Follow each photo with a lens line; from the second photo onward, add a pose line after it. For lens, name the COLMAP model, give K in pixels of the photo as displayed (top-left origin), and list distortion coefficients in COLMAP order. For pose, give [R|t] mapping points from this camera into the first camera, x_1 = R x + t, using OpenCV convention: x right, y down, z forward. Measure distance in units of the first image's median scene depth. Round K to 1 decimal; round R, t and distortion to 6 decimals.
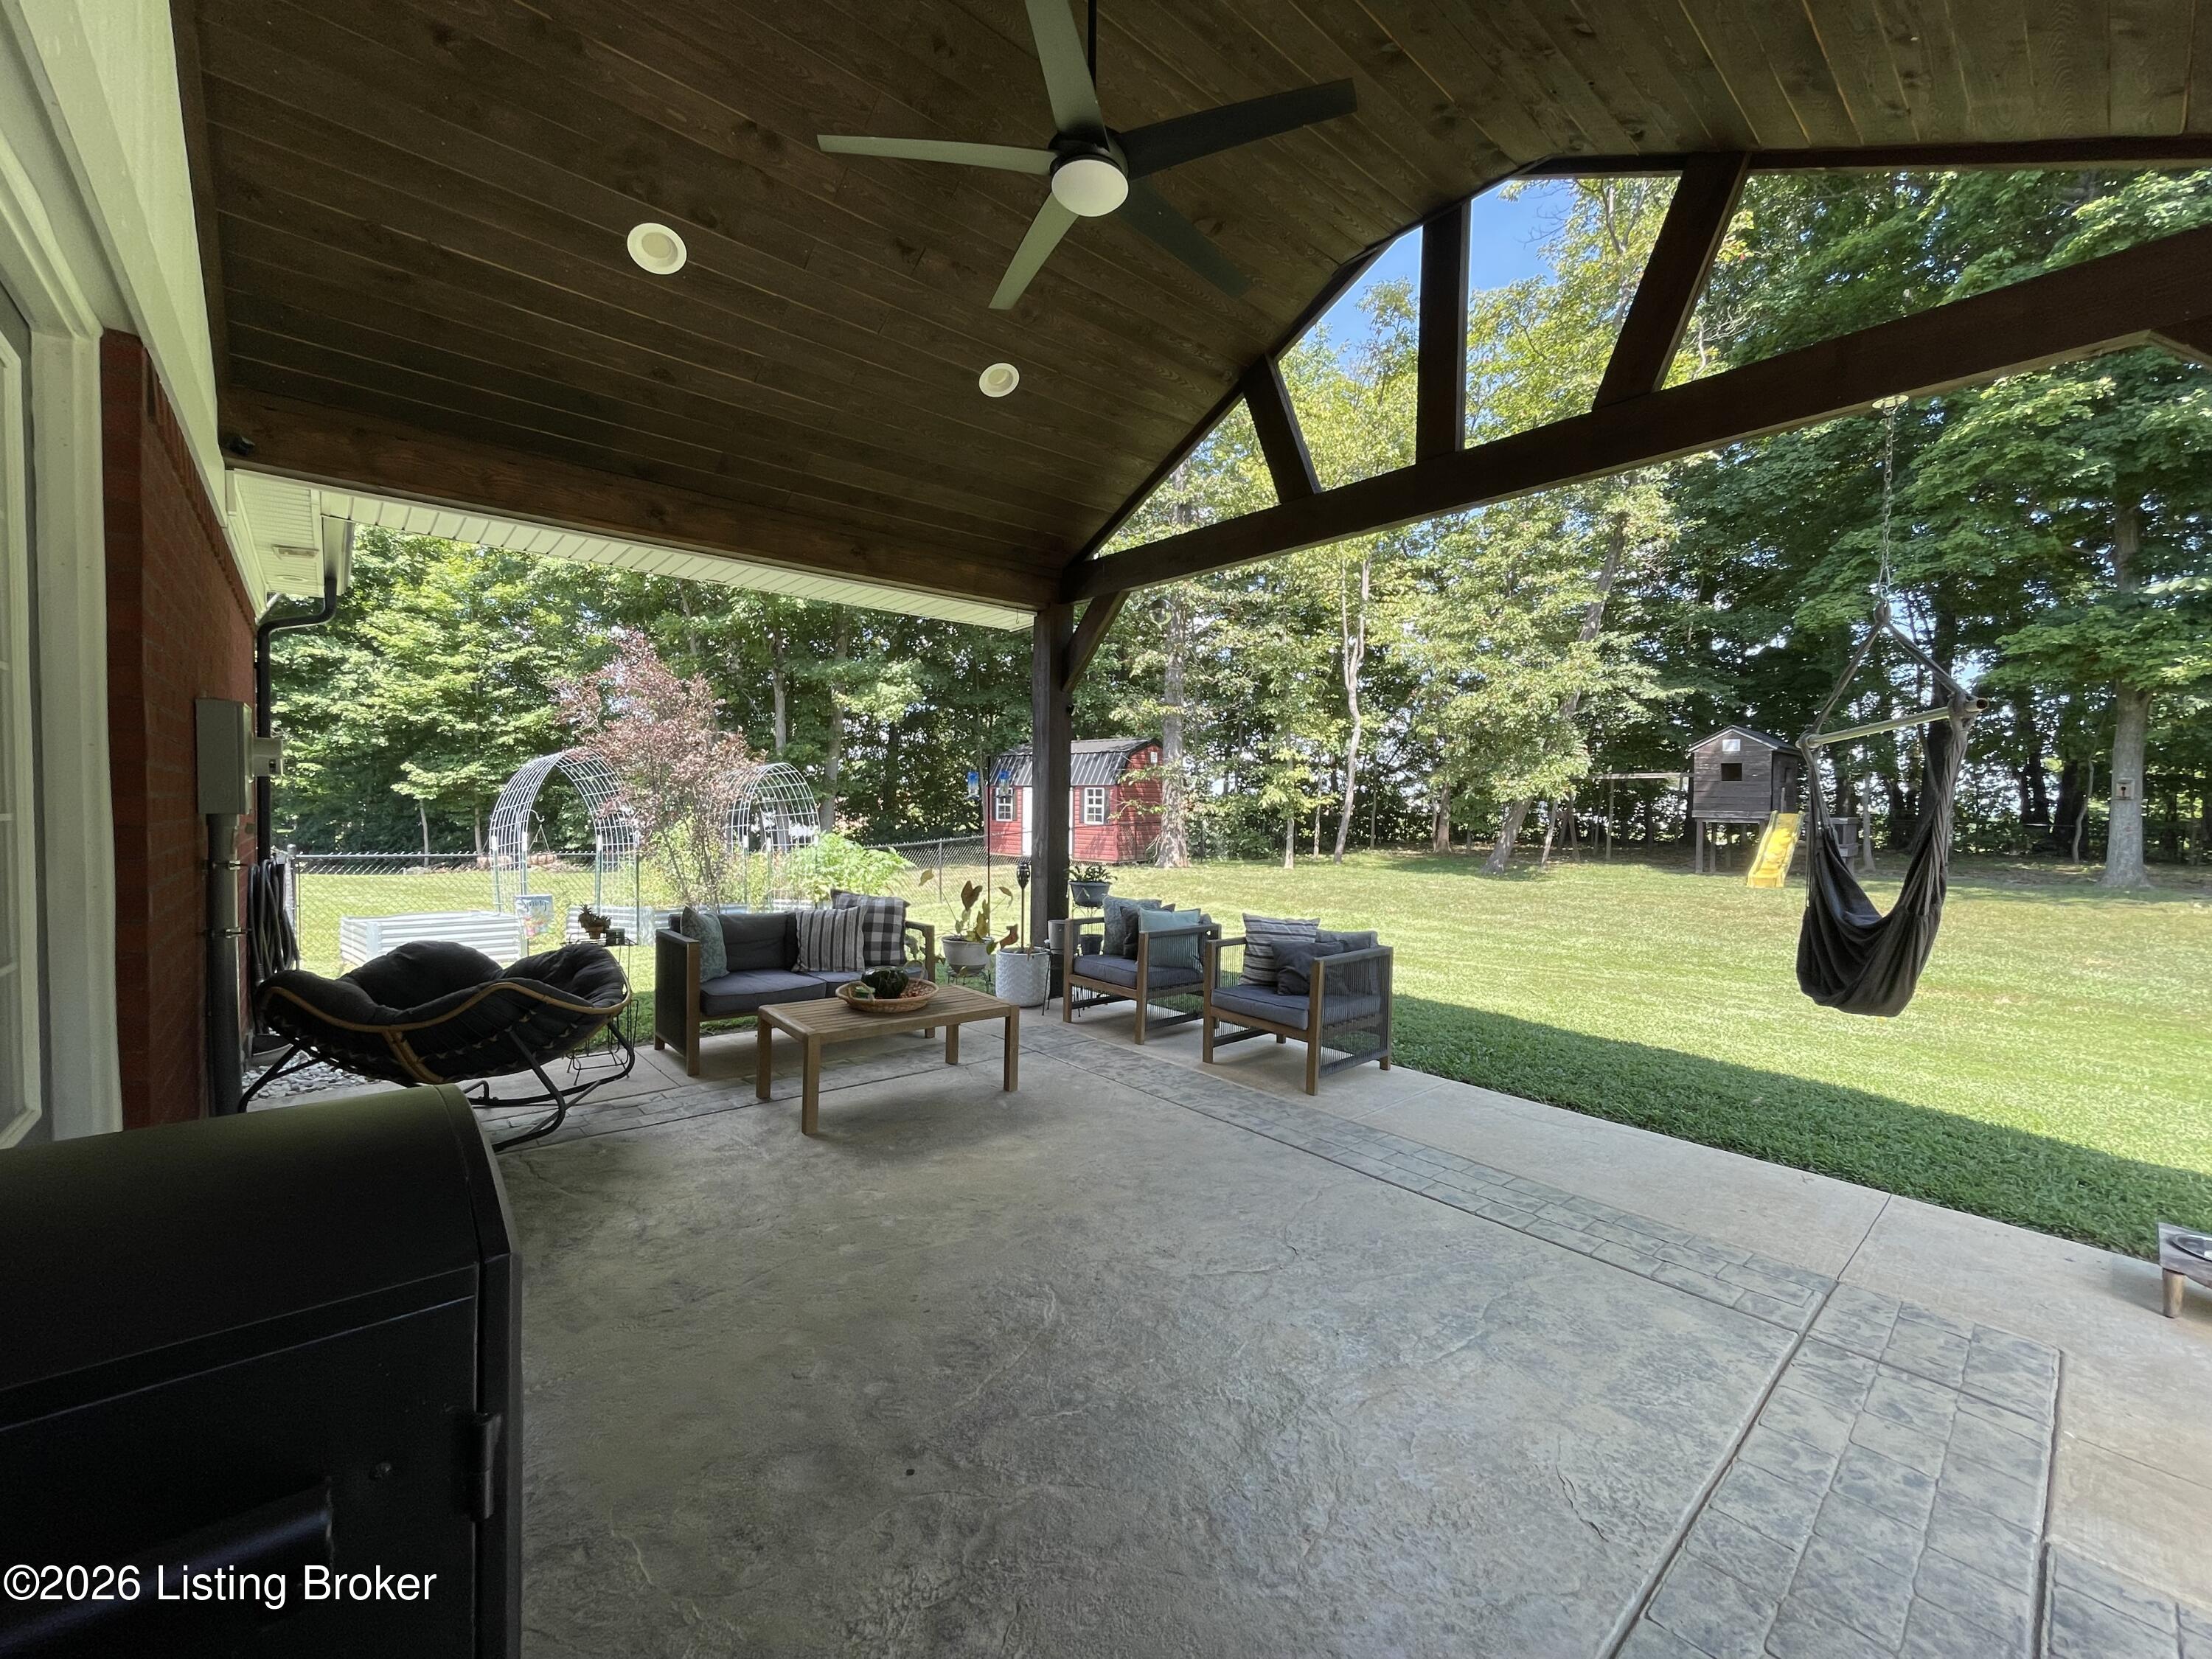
lens RADIAL K [[890.5, 0, 1101.4], [0, 890.5, 838.2], [0, 0, 1]] dist [-0.004592, -0.000123]
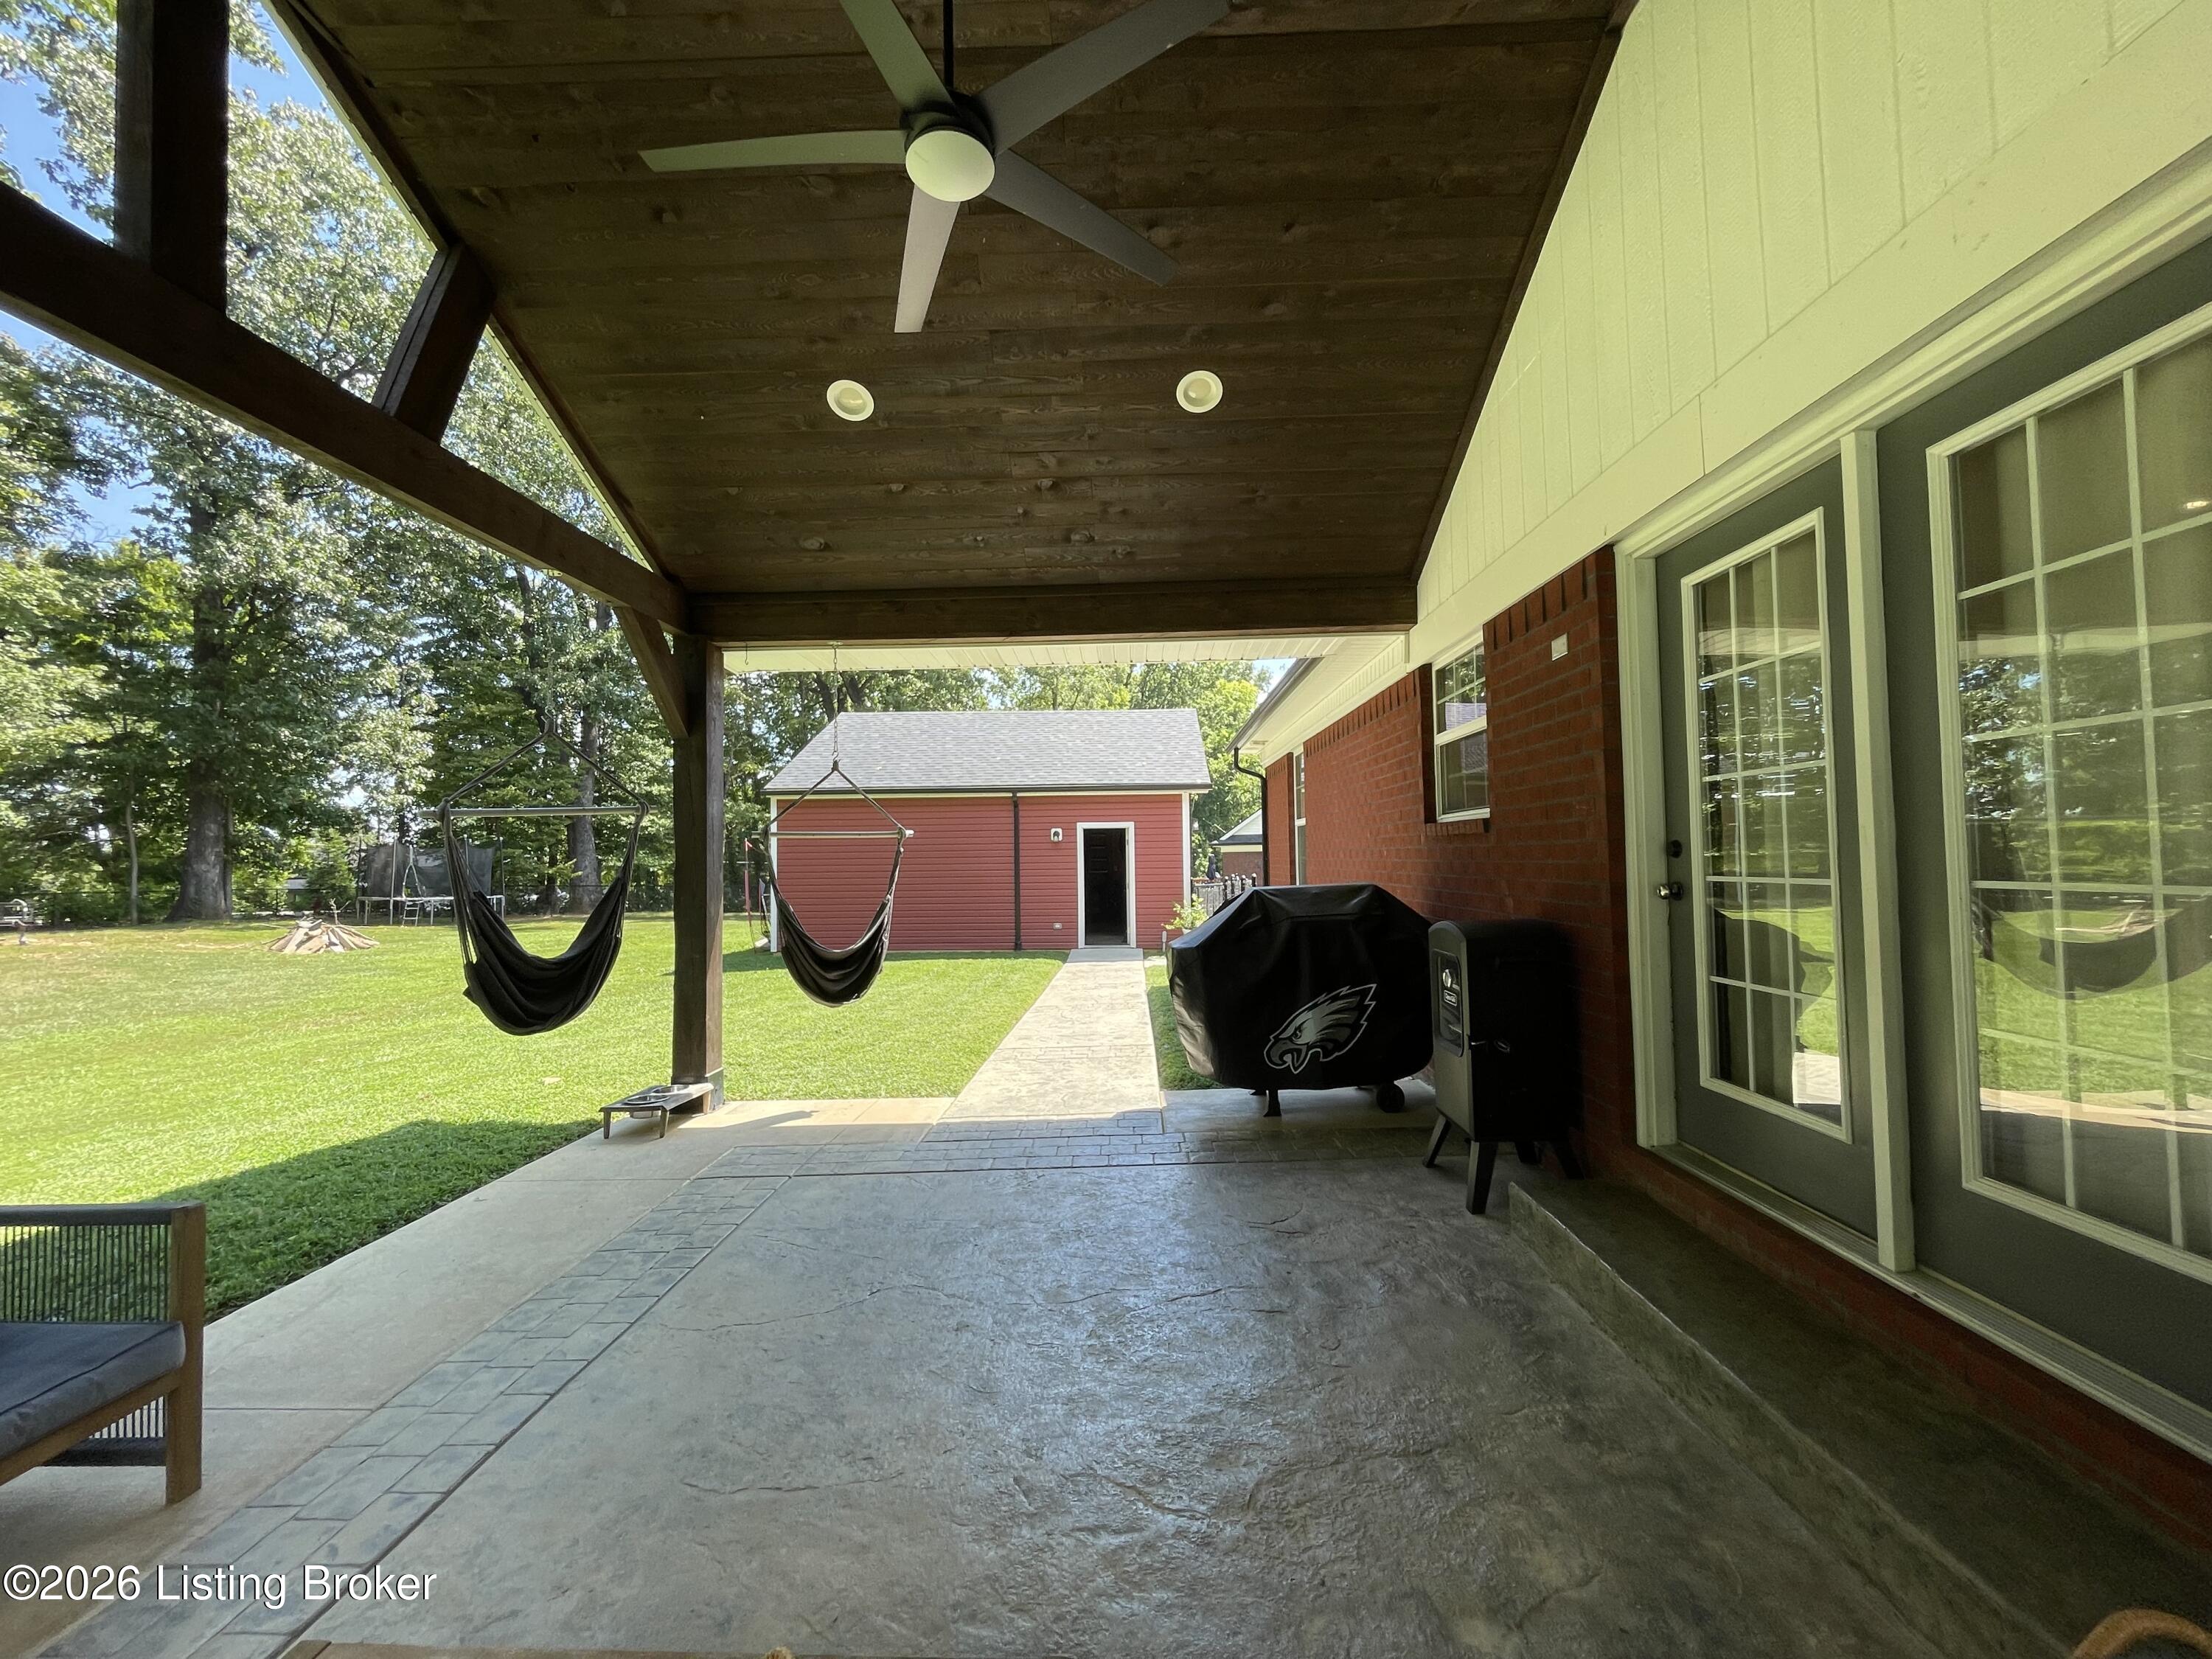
lens RADIAL K [[890.5, 0, 1105.7], [0, 890.5, 828.1], [0, 0, 1]] dist [-0.004592, -0.000123]
pose [[-0.733759, 0.023904, 0.678990, -0.093770], [0.034751, 0.999393, 0.002370, -0.010428], [-0.678521, 0.025335, -0.734144, 0.208219]]
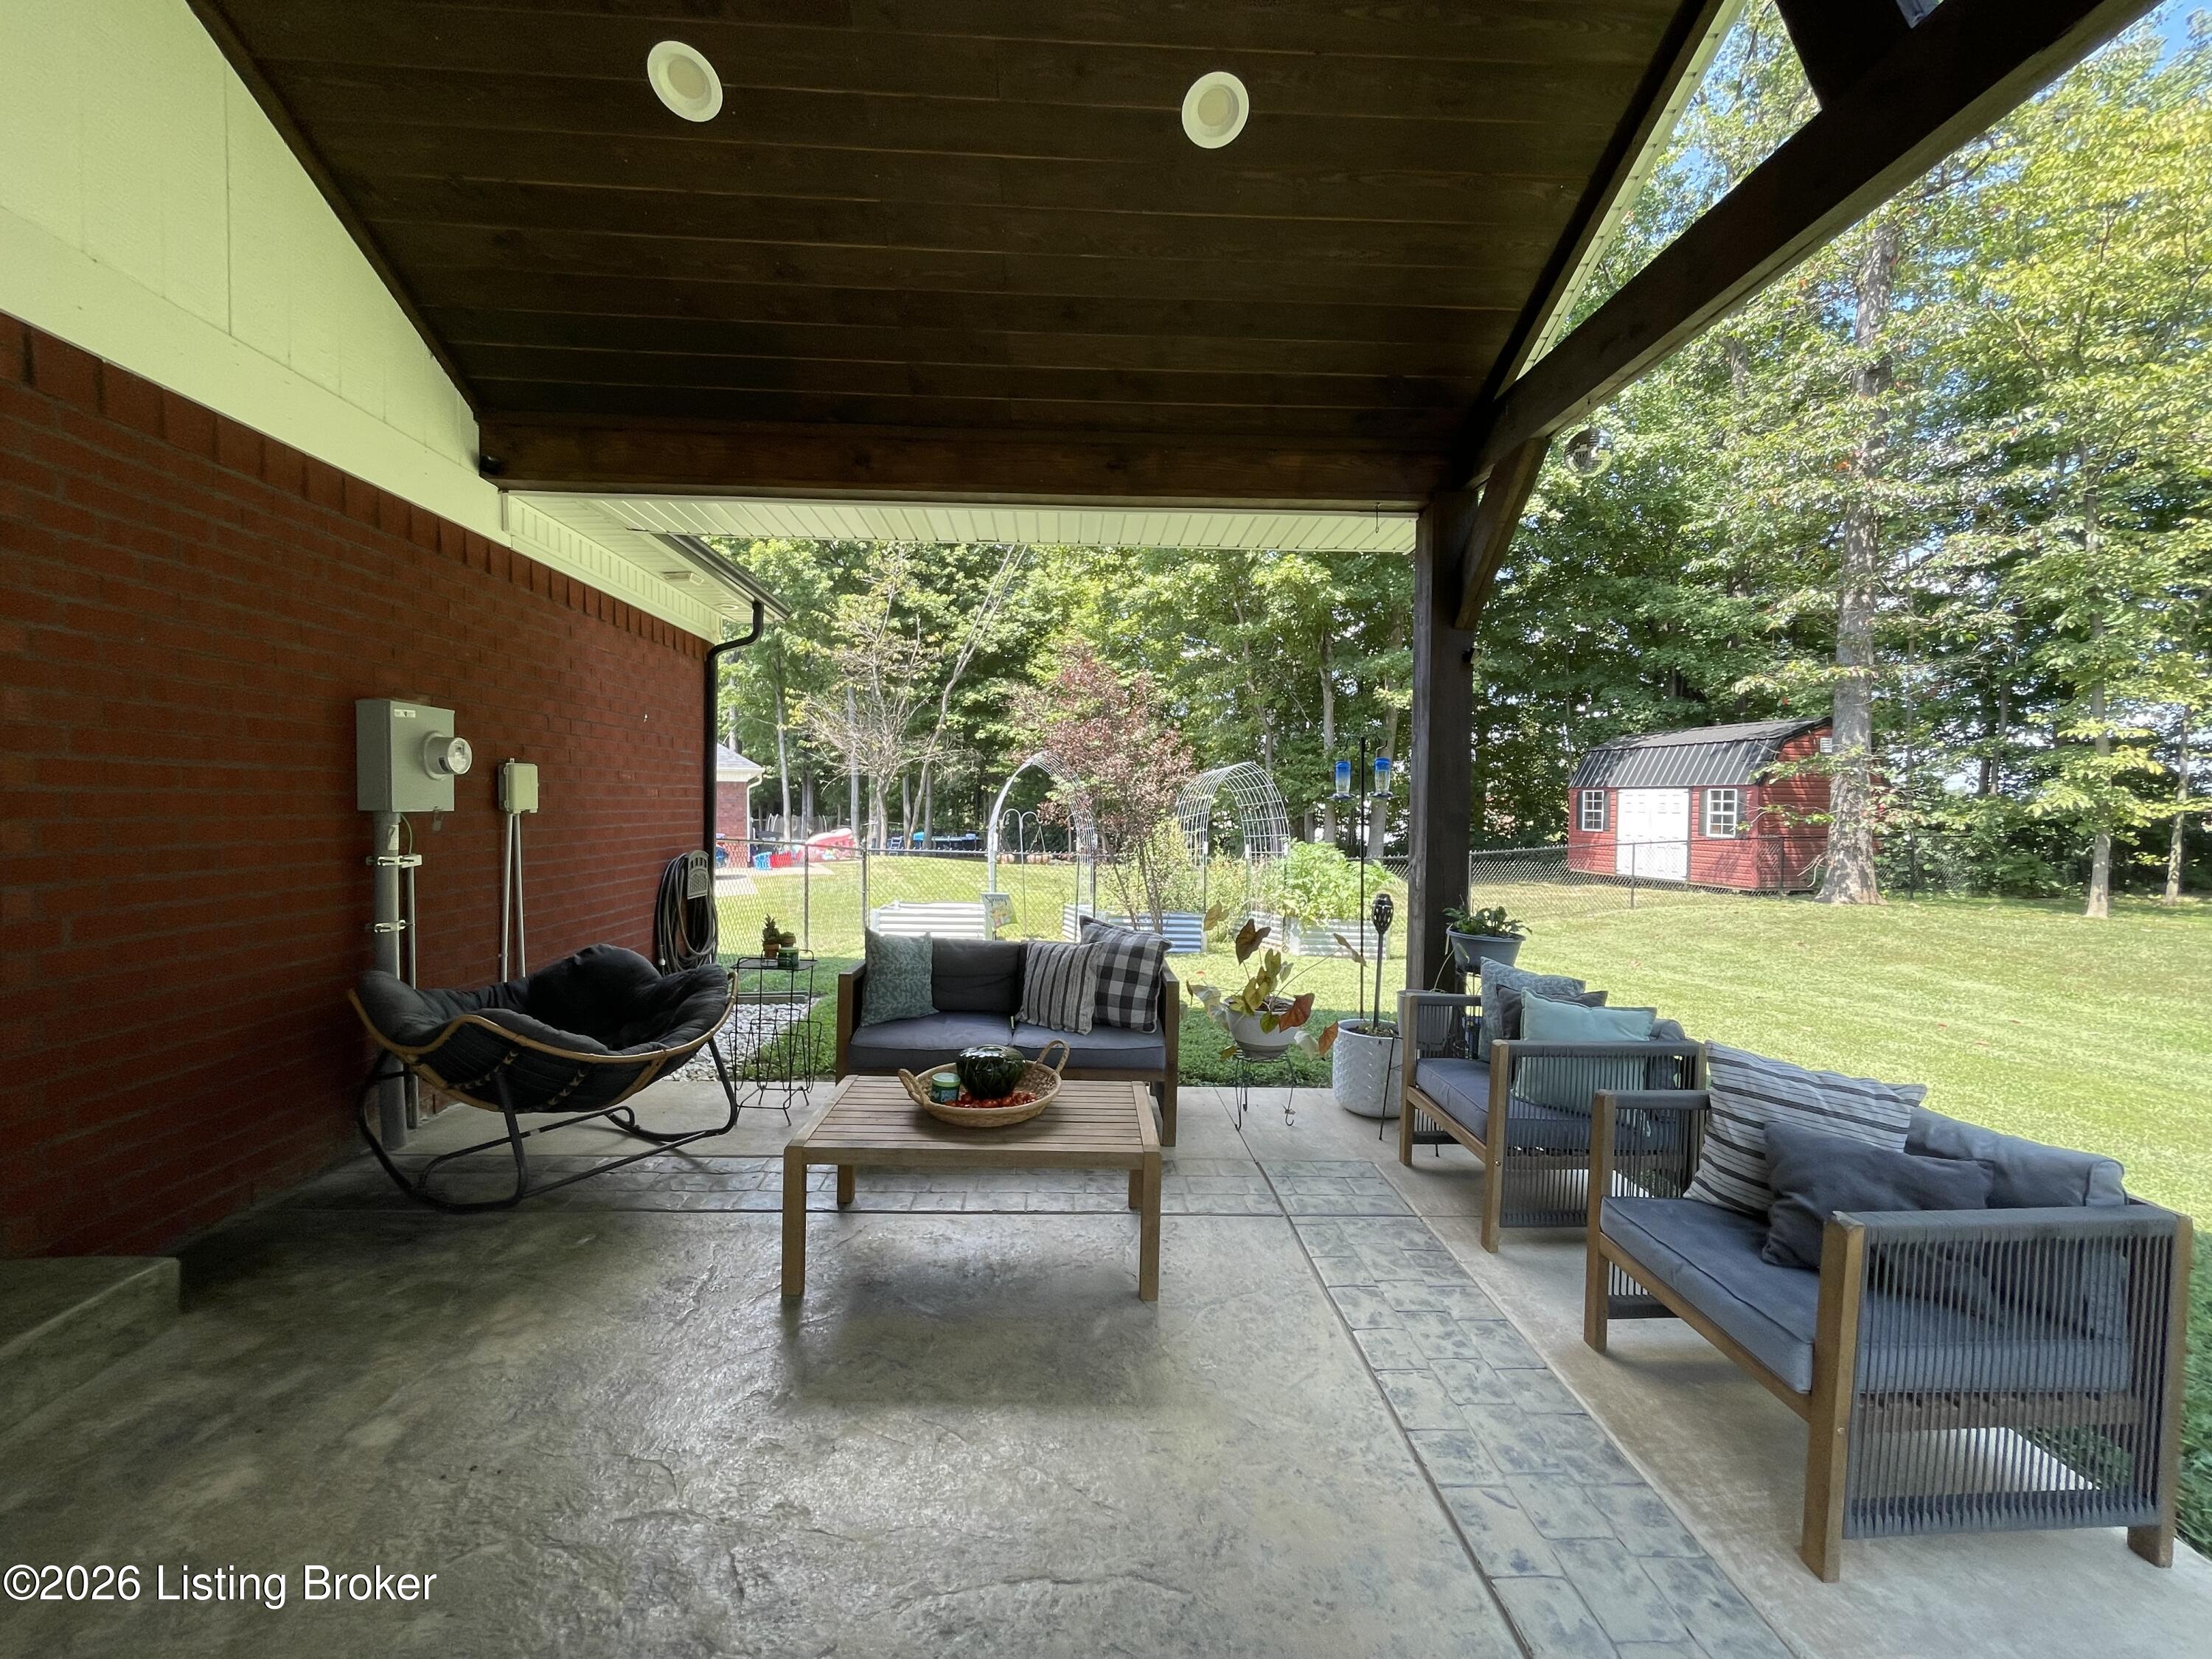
lens RADIAL K [[890.5, 0, 1100.5], [0, 890.5, 831.4], [0, 0, 1]] dist [-0.004592, -0.000123]
pose [[0.788208, 0.018418, -0.615133, 0.045845], [-0.027288, 0.999615, -0.005035, -0.003135], [0.614804, 0.020755, 0.788407, 0.105824]]
